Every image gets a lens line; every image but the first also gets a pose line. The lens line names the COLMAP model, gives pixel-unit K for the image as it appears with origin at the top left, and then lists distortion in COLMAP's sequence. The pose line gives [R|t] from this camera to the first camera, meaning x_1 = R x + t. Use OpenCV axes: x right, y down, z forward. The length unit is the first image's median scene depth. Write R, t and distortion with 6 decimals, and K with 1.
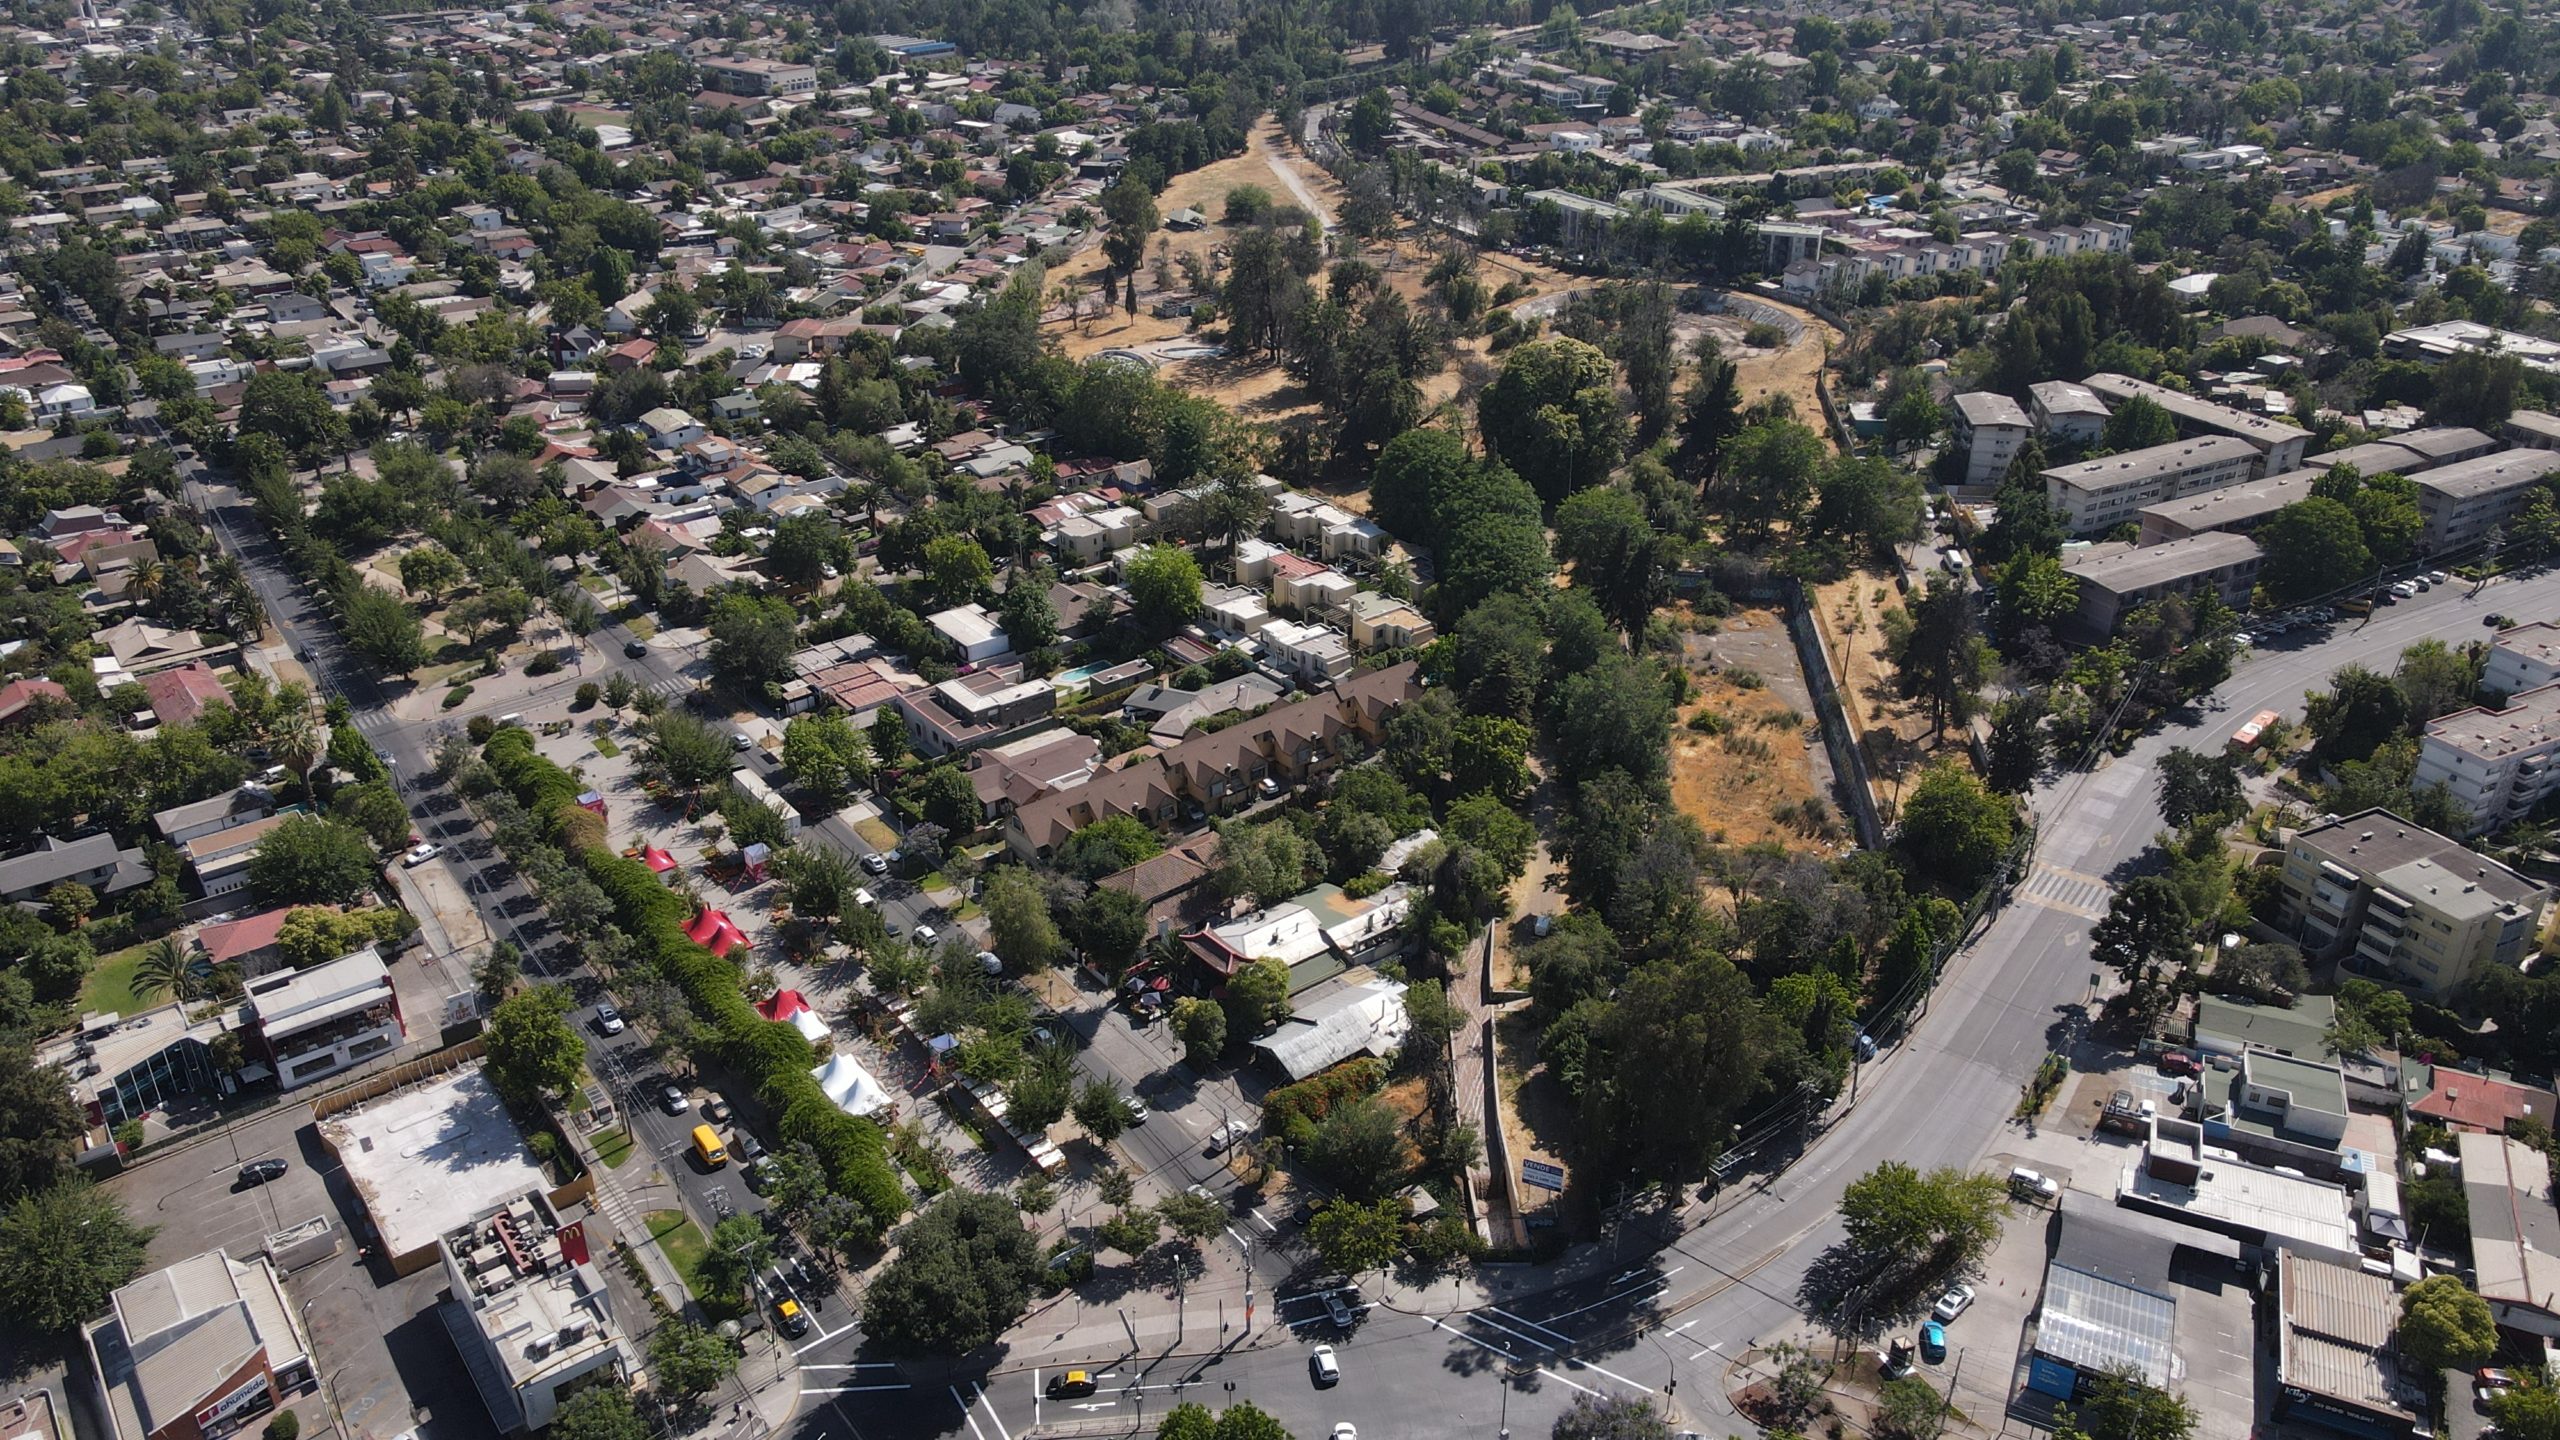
lens RADIAL K [[1880.8, 0, 1280.0], [0, 1880.8, 720.0], [0, 0, 1]] dist [0.017247, -0.006792]
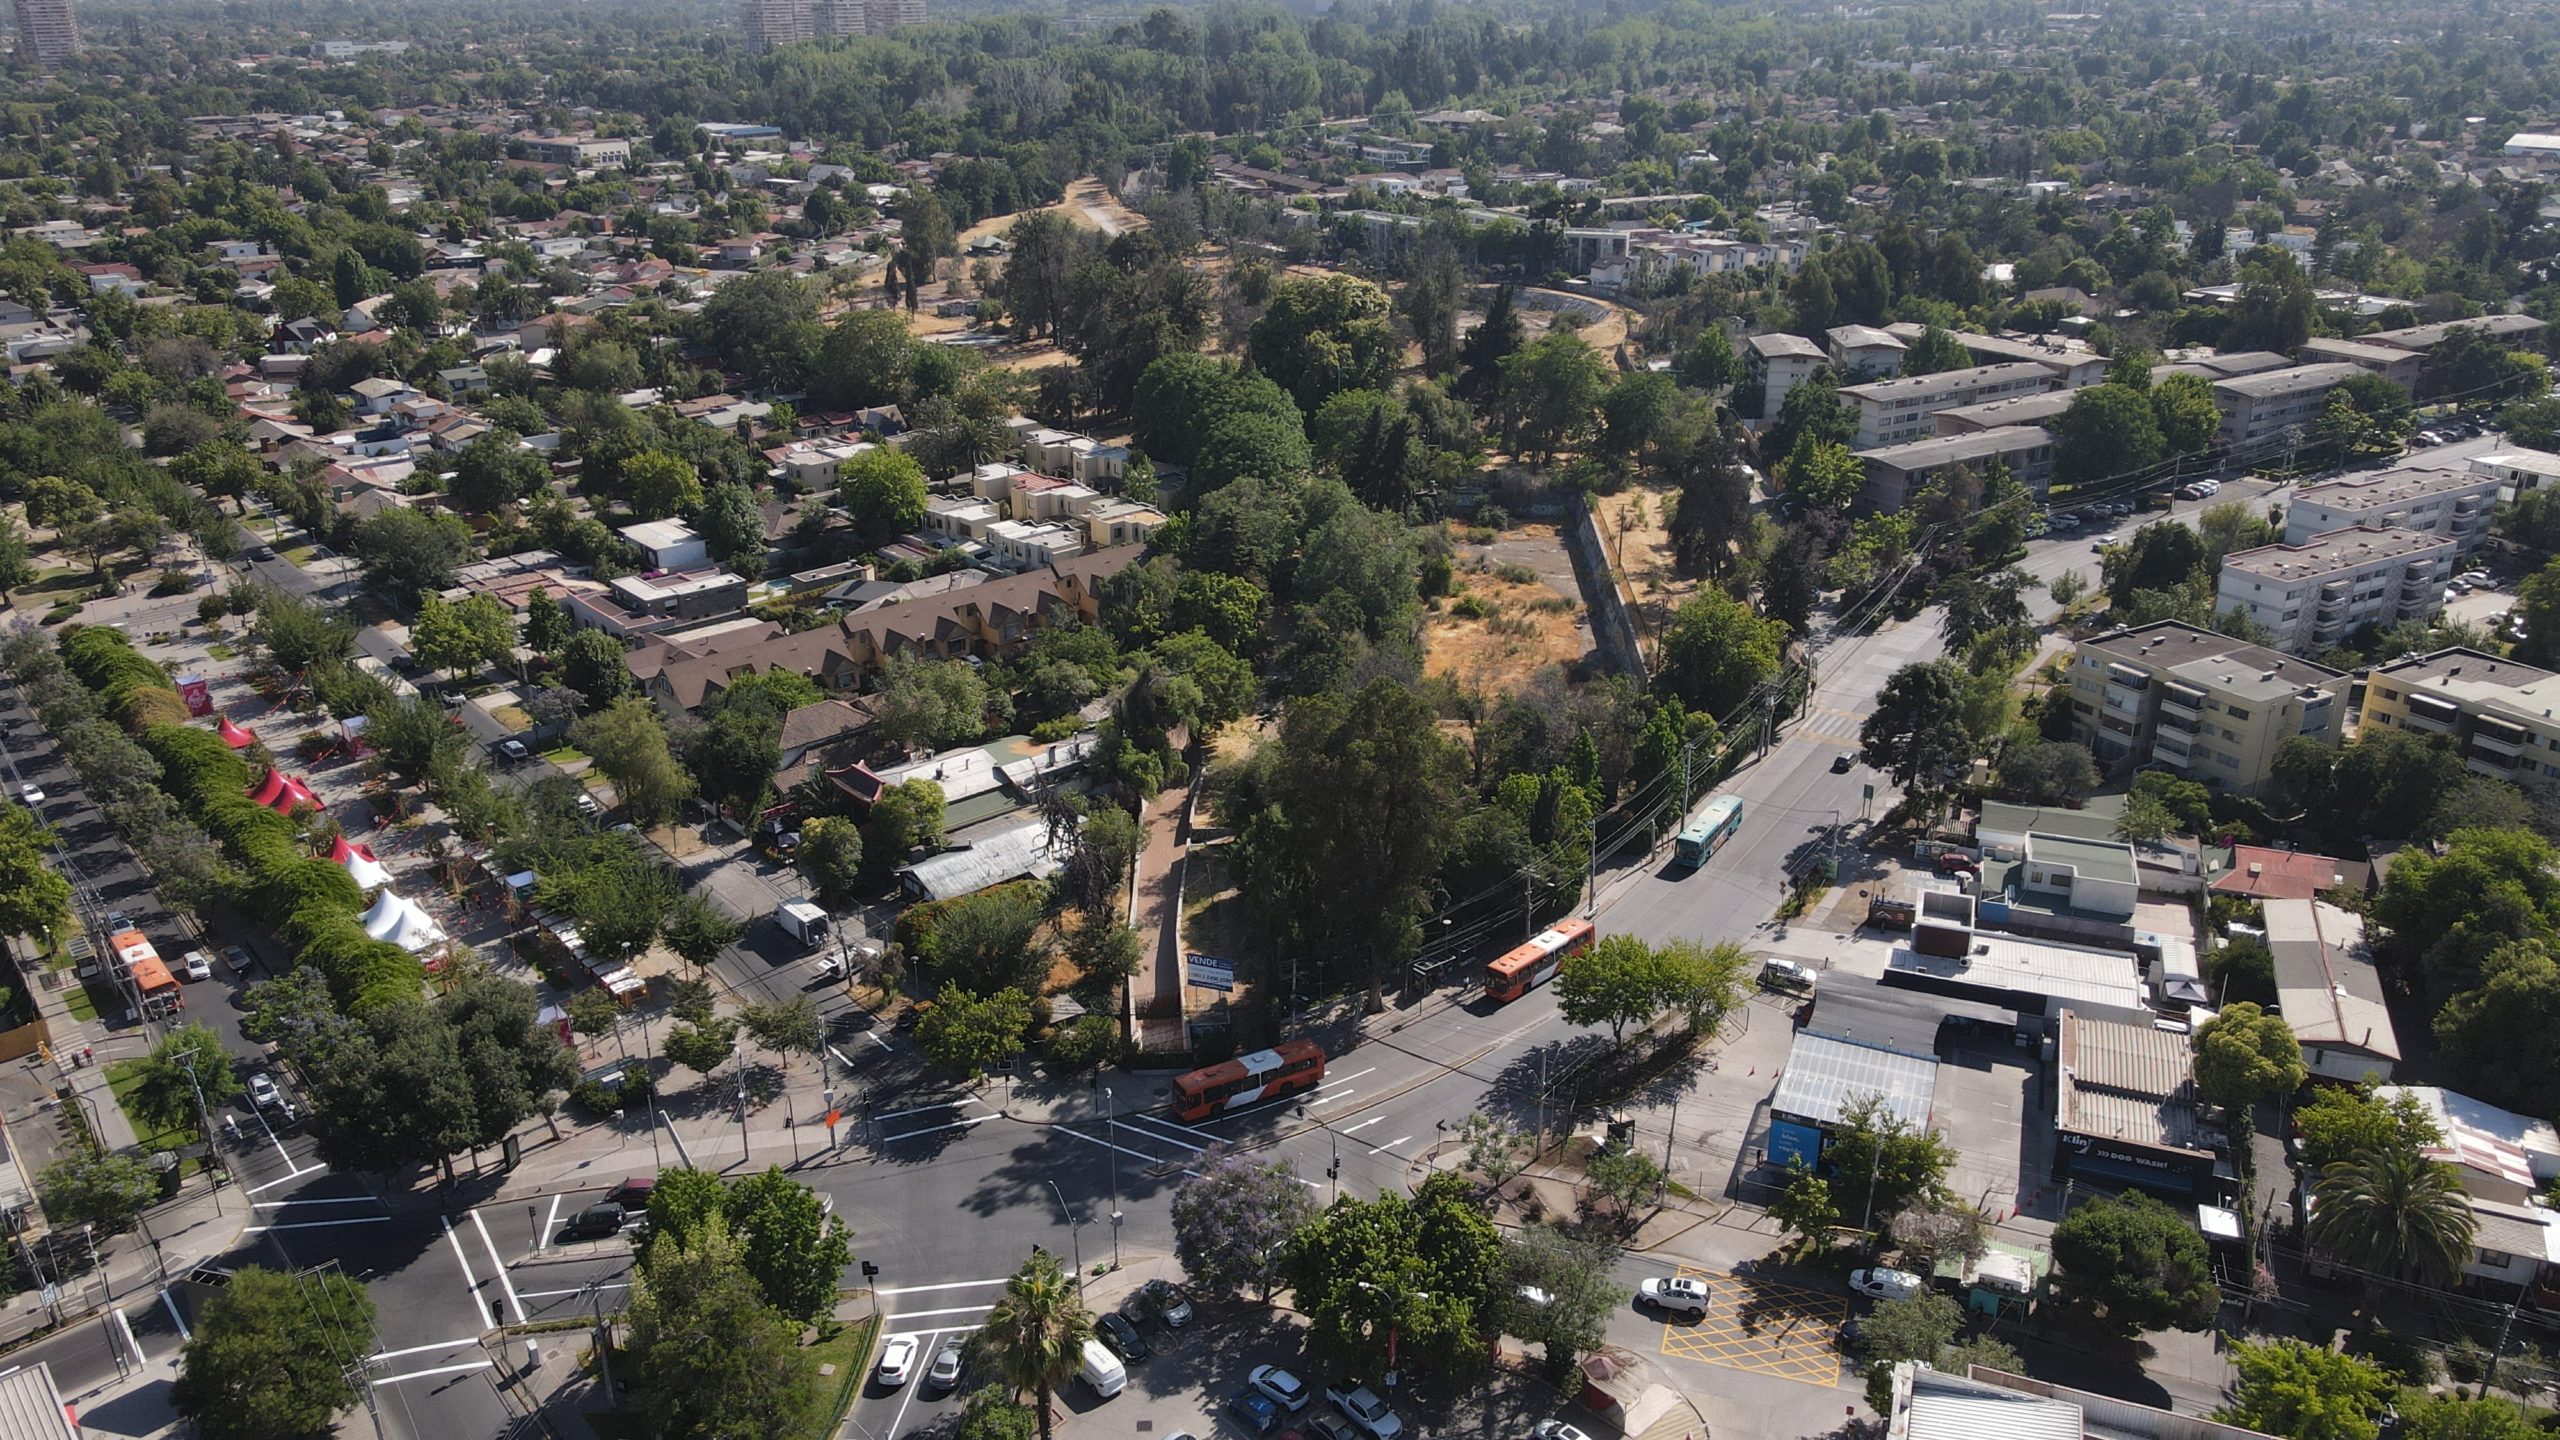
lens RADIAL K [[1880.8, 0, 1280.0], [0, 1880.8, 720.0], [0, 0, 1]] dist [0.017247, -0.006792]
pose [[0.998193, -0.024845, 0.054707, 0.081554], [0.029524, 0.995819, -0.086451, 0.129872], [-0.052330, 0.087910, 0.994753, 0.097587]]
